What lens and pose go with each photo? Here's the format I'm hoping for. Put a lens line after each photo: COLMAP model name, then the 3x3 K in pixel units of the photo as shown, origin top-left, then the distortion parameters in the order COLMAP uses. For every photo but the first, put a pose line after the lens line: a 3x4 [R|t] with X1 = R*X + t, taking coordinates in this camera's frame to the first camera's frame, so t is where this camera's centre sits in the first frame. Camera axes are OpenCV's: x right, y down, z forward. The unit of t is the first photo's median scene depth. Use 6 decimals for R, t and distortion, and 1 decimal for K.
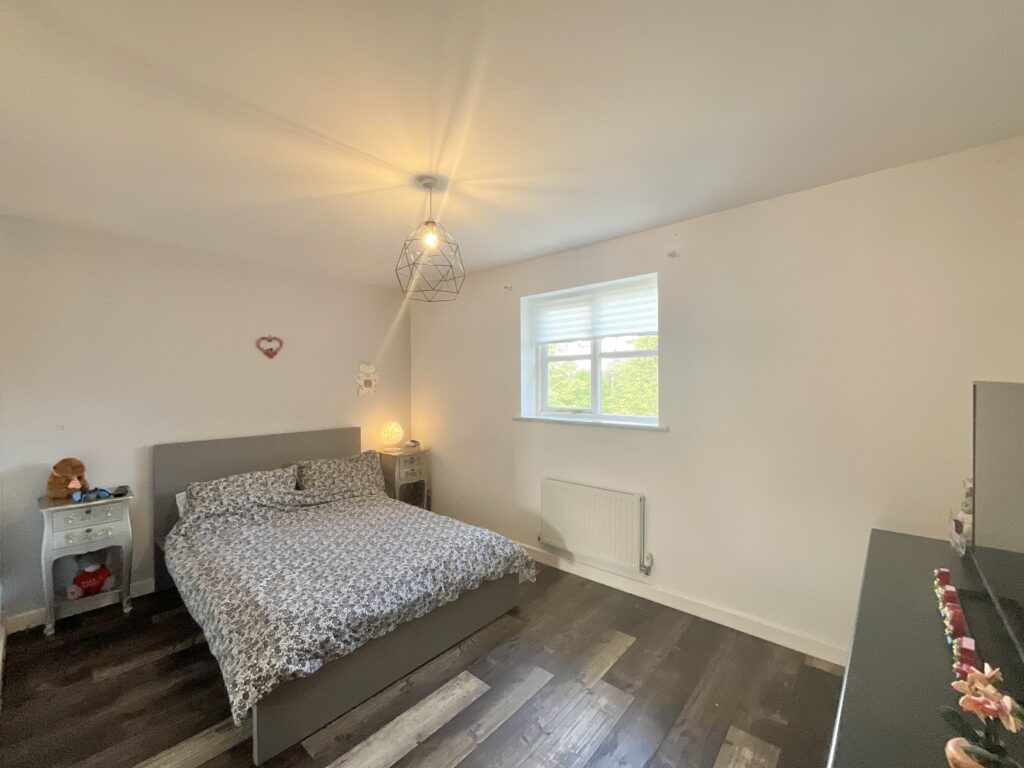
lens RADIAL K [[418.5, 0, 512.0], [0, 418.5, 384.0], [0, 0, 1]] dist [-0.001757, 0.000221]
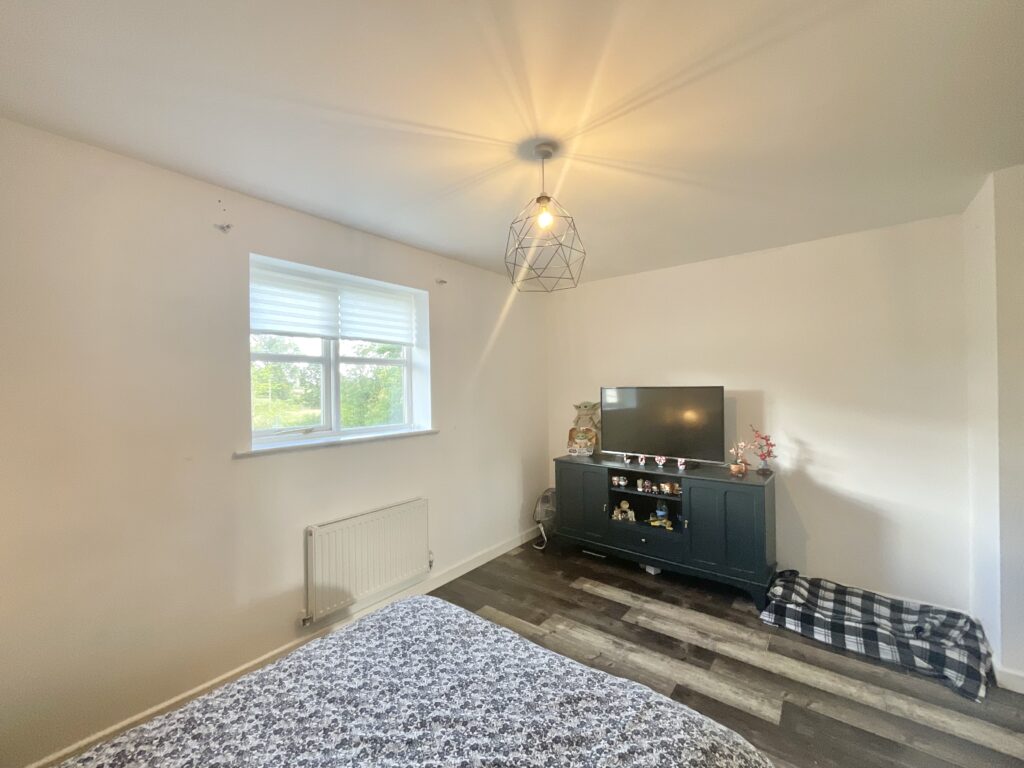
lens RADIAL K [[418.5, 0, 512.0], [0, 418.5, 384.0], [0, 0, 1]] dist [-0.001757, 0.000221]
pose [[-0.061186, 0.009571, 0.998080, -0.773441], [0.011868, 0.999890, -0.008861, -0.009561], [-0.998056, 0.011303, -0.061293, 0.849607]]
